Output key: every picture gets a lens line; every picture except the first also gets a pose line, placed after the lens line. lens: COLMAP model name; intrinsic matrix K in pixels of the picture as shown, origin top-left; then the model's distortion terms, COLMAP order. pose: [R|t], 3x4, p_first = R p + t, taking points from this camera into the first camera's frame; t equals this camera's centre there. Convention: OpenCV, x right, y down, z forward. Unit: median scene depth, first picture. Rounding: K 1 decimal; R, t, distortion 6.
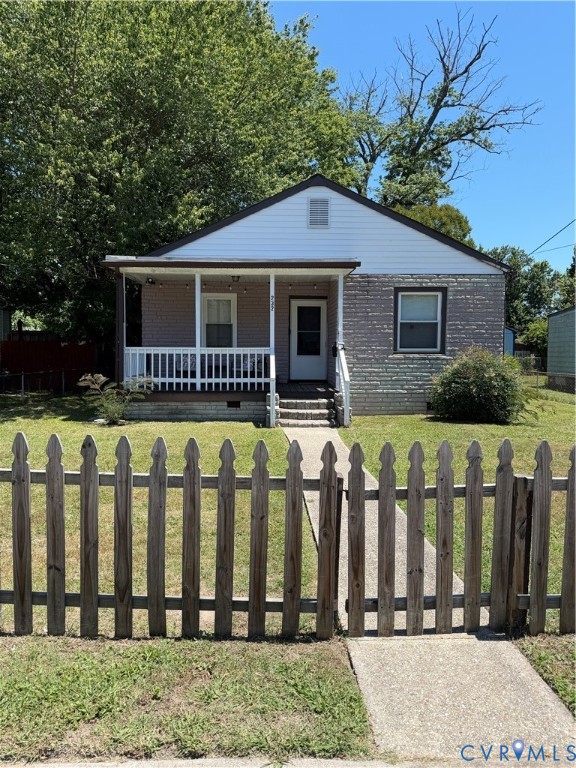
lens RADIAL K [[538.6, 0, 288.6], [0, 538.6, 384.4], [0, 0, 1]] dist [0.046877, -0.000106]
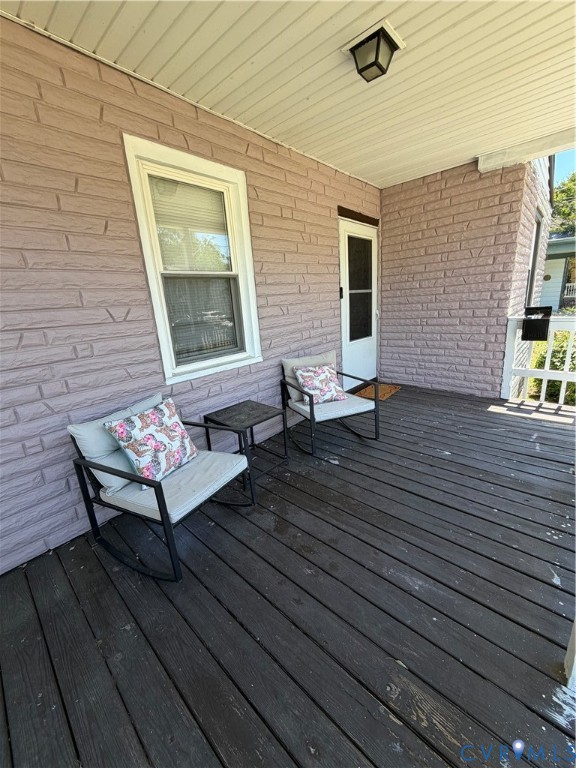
lens RADIAL K [[308.5, 0, 289.4], [0, 308.5, 382.3], [0, 0, 1]] dist [-0.011637, 0.000081]
pose [[0.681537, -0.238887, 0.691694, -0.247995], [0.118933, 0.968808, 0.217406, -0.096246], [-0.722054, -0.065905, 0.688690, 0.942745]]
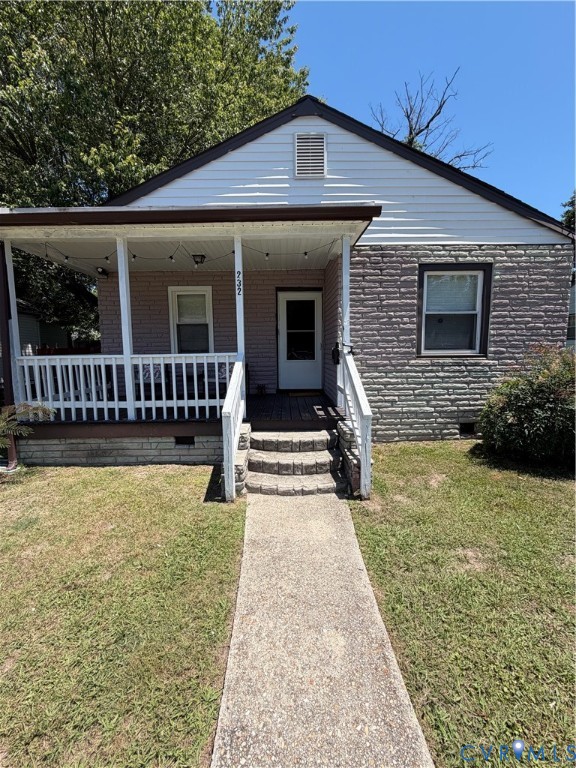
lens RADIAL K [[308.5, 0, 288.5], [0, 308.5, 383.5], [0, 0, 1]] dist [-0.011637, 0.000081]
pose [[0.999617, -0.014751, -0.023422, 0.032625], [0.015647, 0.999135, 0.038535, -0.041710], [0.022833, -0.038886, 0.998983, 0.590846]]
